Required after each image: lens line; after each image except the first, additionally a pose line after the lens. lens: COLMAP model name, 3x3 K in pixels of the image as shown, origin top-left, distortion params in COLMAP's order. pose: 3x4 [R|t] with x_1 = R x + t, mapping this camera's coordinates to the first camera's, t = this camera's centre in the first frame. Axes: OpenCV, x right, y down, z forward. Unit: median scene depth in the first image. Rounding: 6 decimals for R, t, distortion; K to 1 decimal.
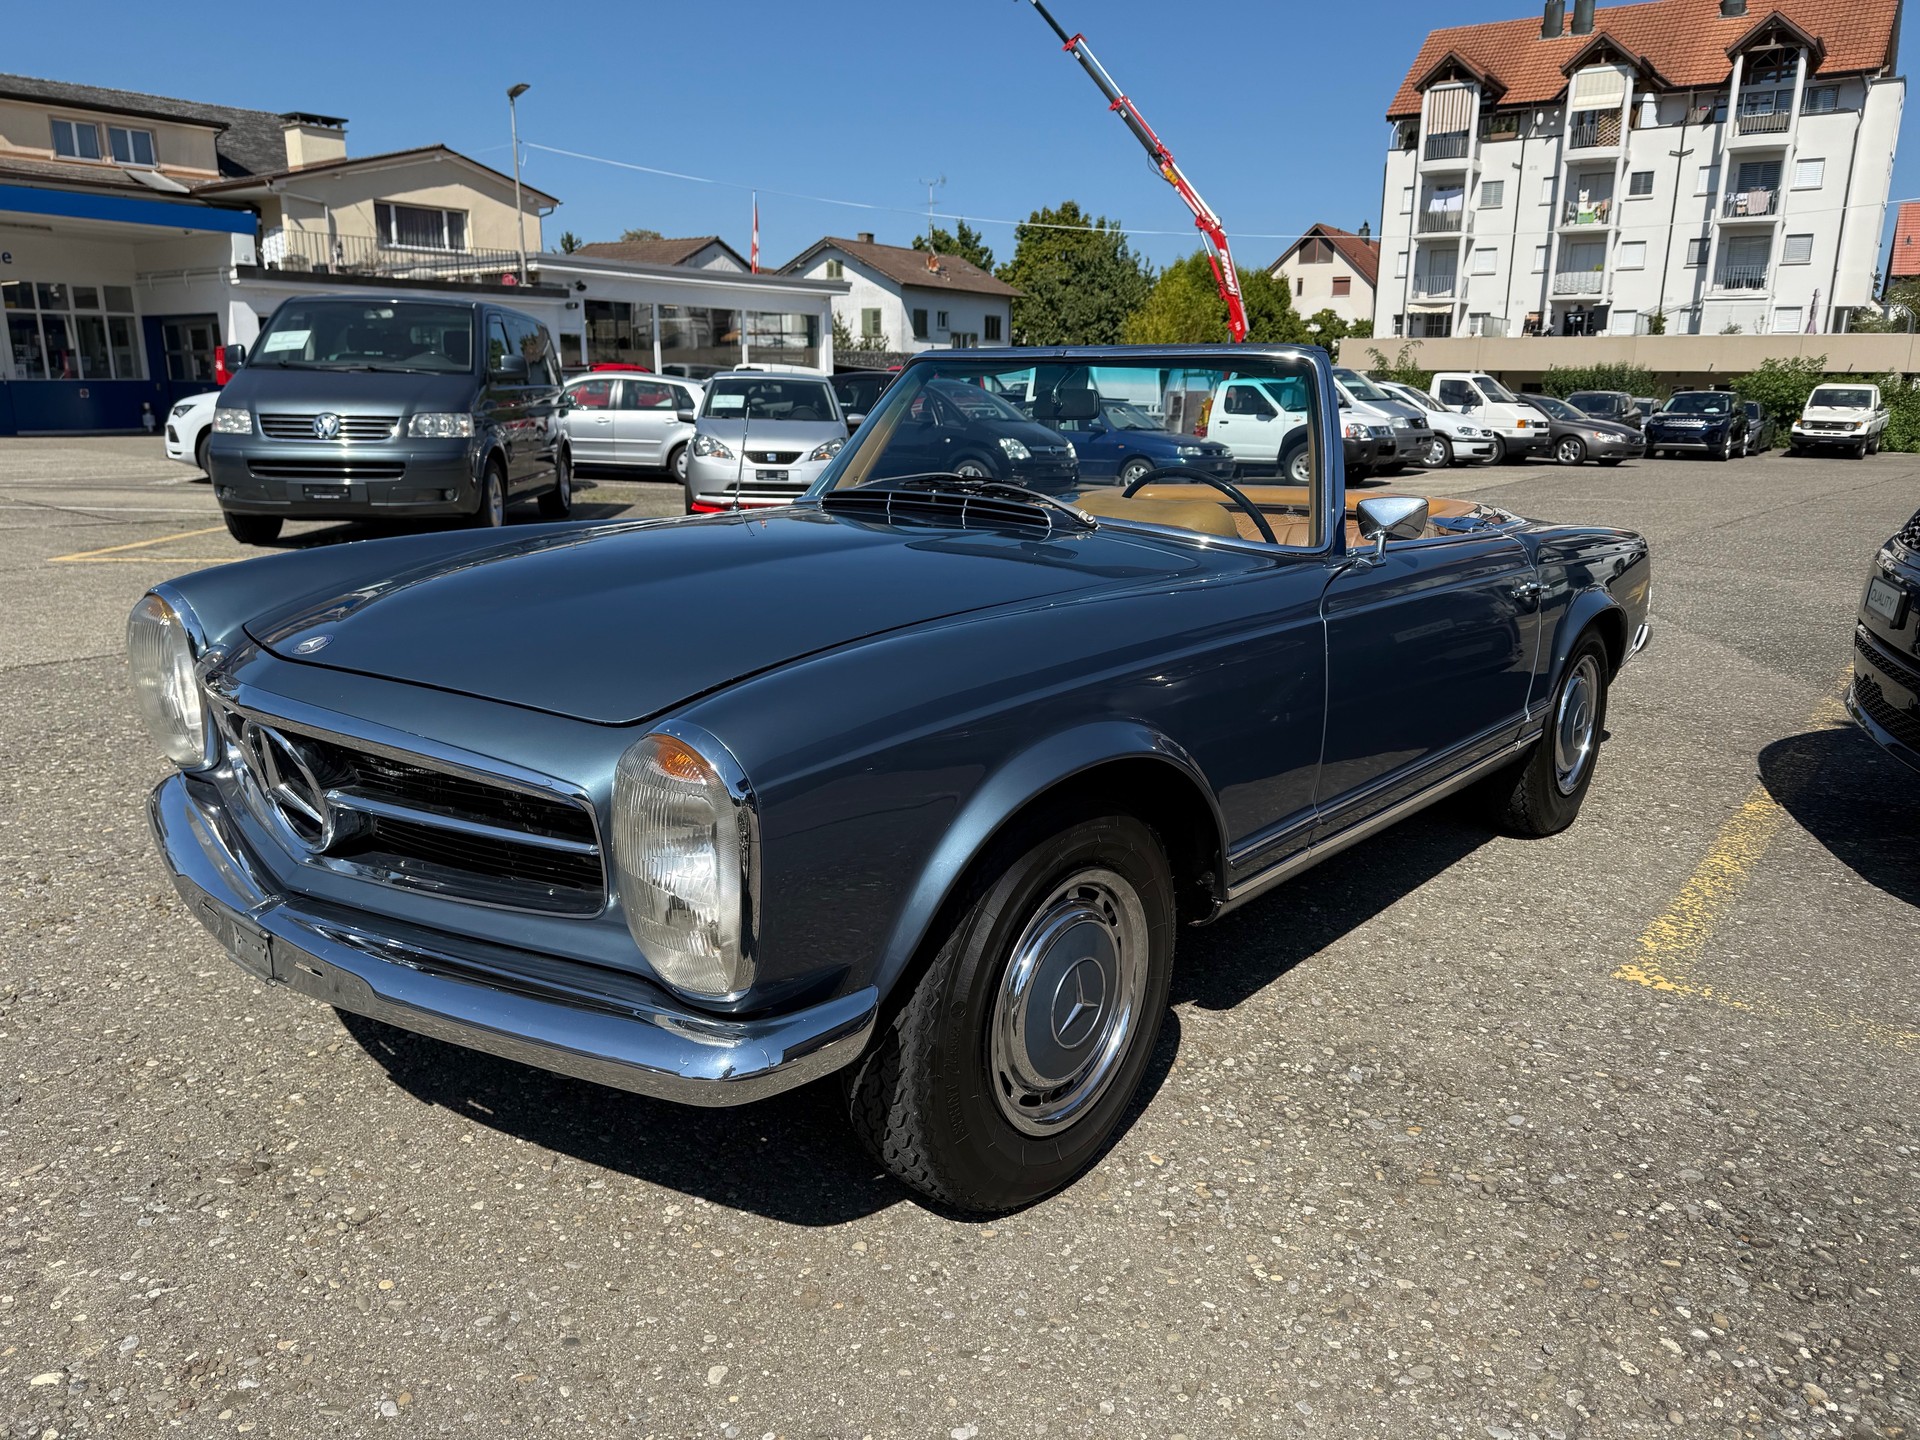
lens RADIAL K [[1388.1, 0, 965.8], [0, 1388.1, 723.8], [0, 0, 1]] dist [0.000298, -0.011905]
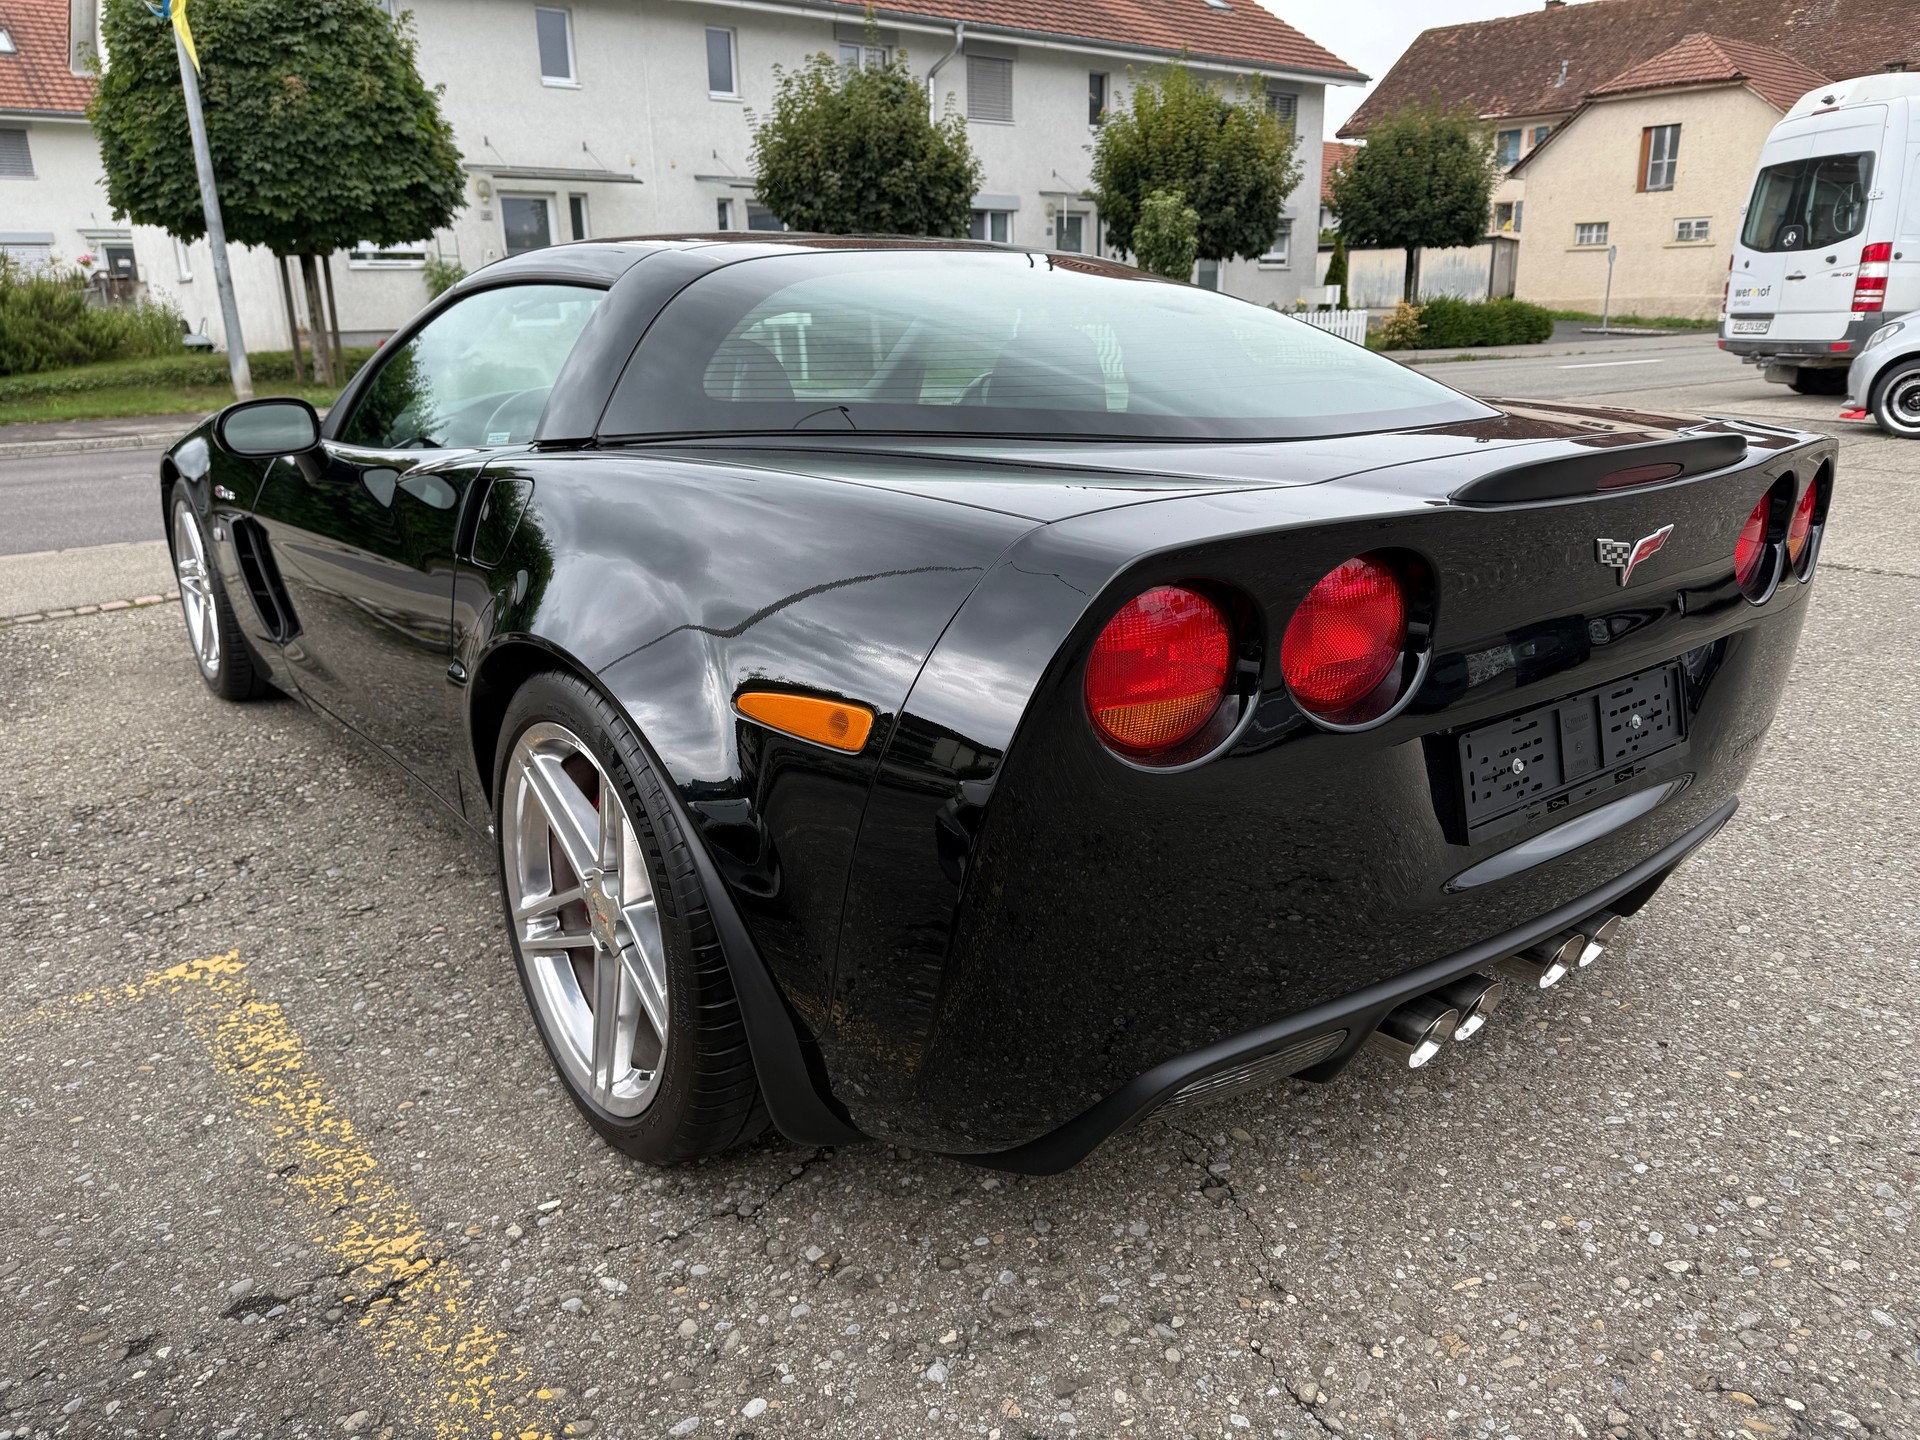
lens RADIAL K [[1366.3, 0, 968.0], [0, 1366.3, 717.5], [0, 0, 1]] dist [0.002508, -0.013904]
pose [[-0.227580, 0.267508, -0.936294, 1.401391], [-0.227344, 0.920356, 0.318214, -0.404044], [0.946849, 0.285280, -0.148638, 1.902939]]
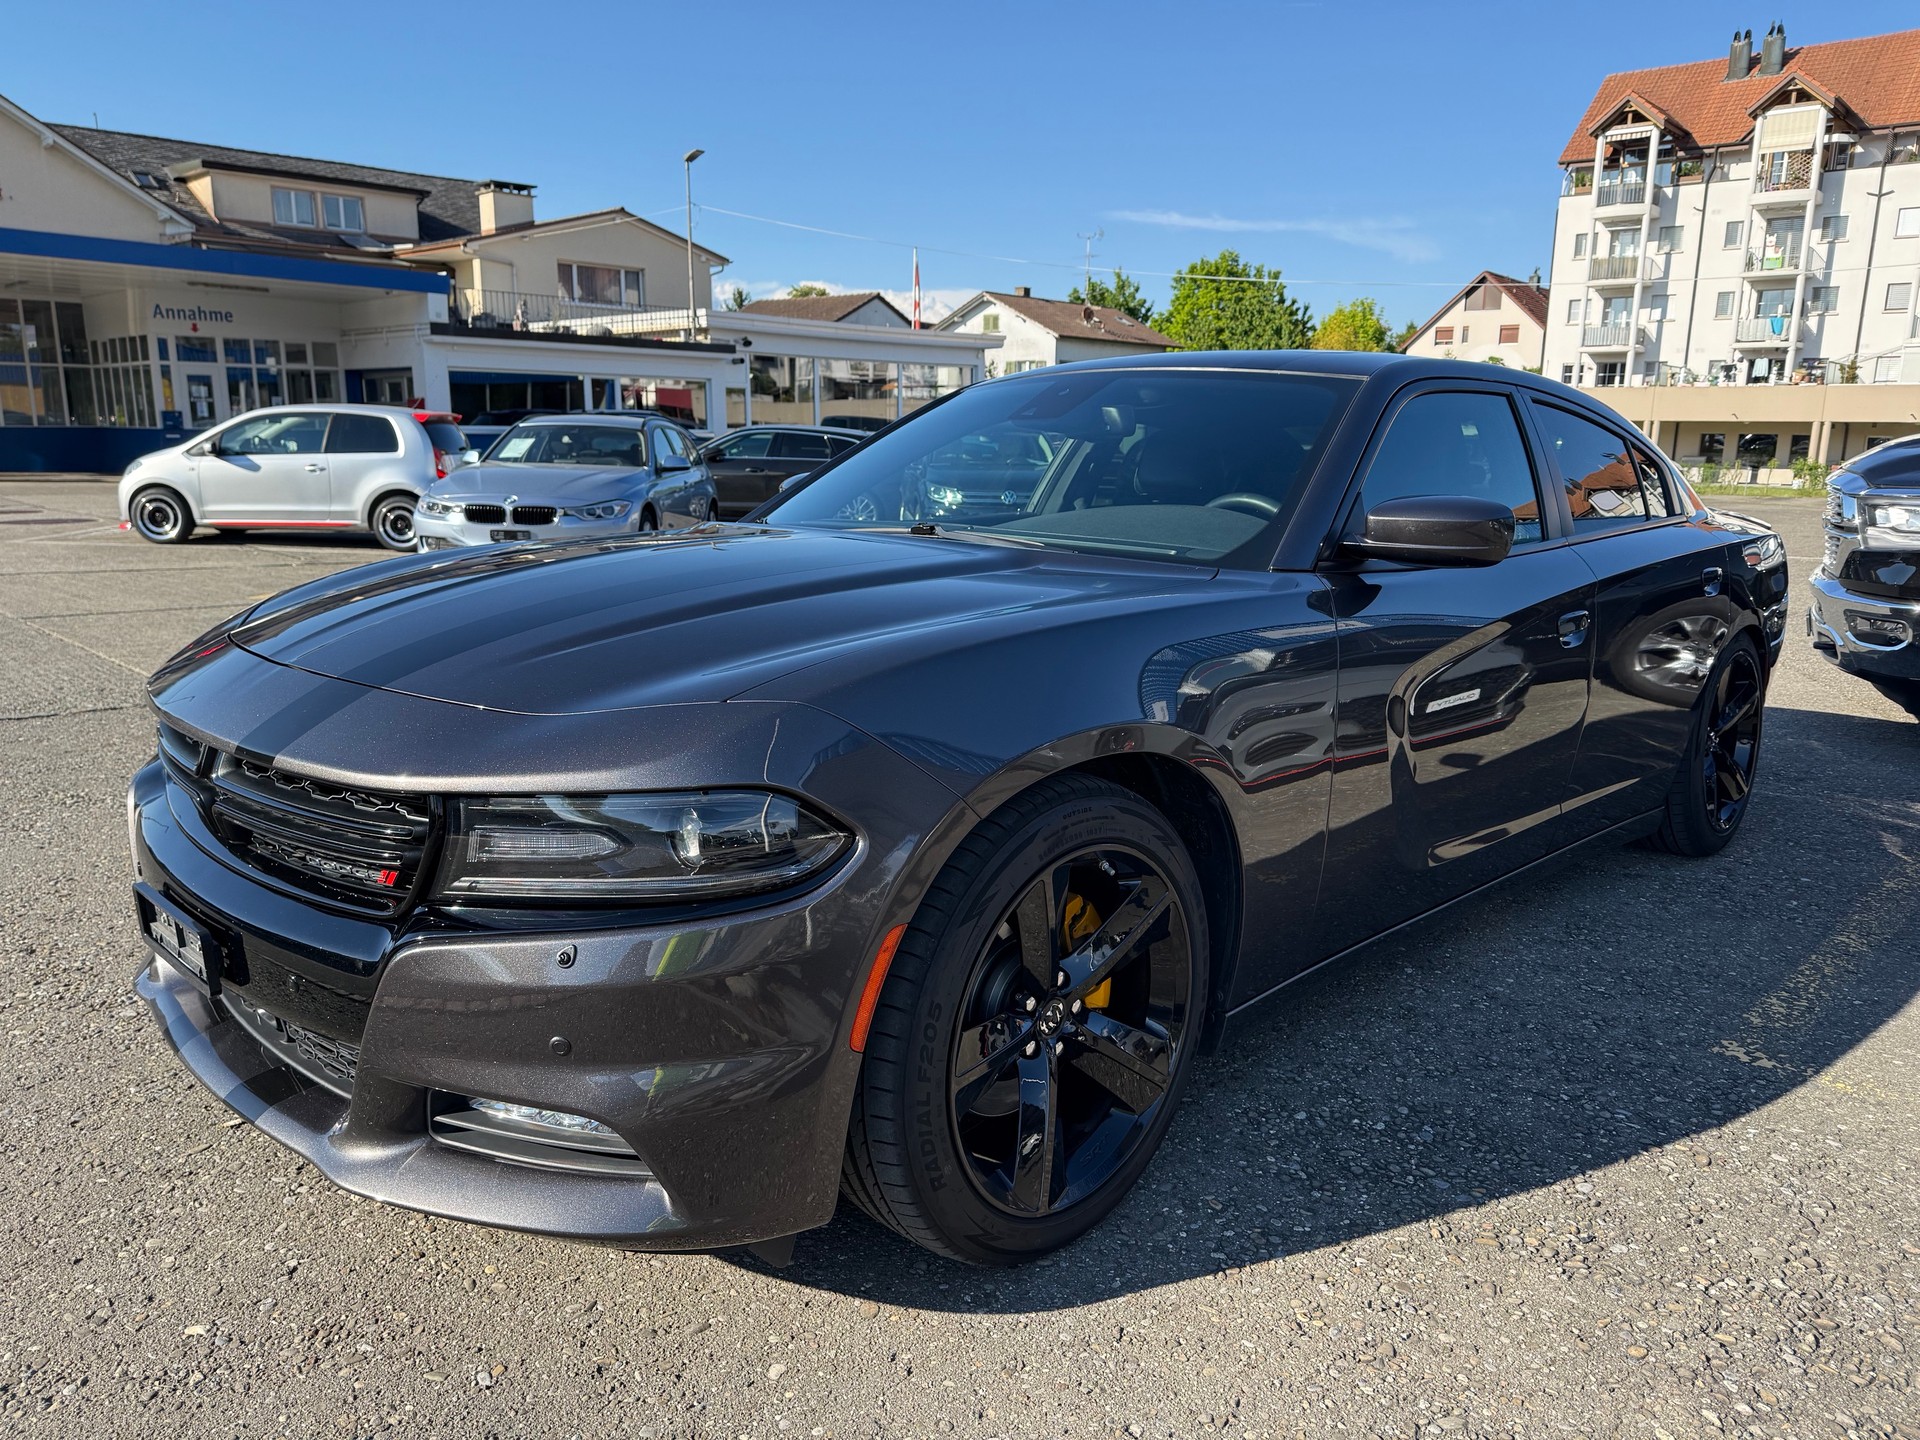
lens RADIAL K [[1387.8, 0, 958.3], [0, 1387.8, 721.7], [0, 0, 1]] dist [-0.000838, -0.008770]
pose [[0.993438, 0.024711, -0.111674, 0.050538], [-0.028559, 0.999048, -0.032986, -0.004645], [0.110752, 0.035958, 0.993197, -0.056474]]
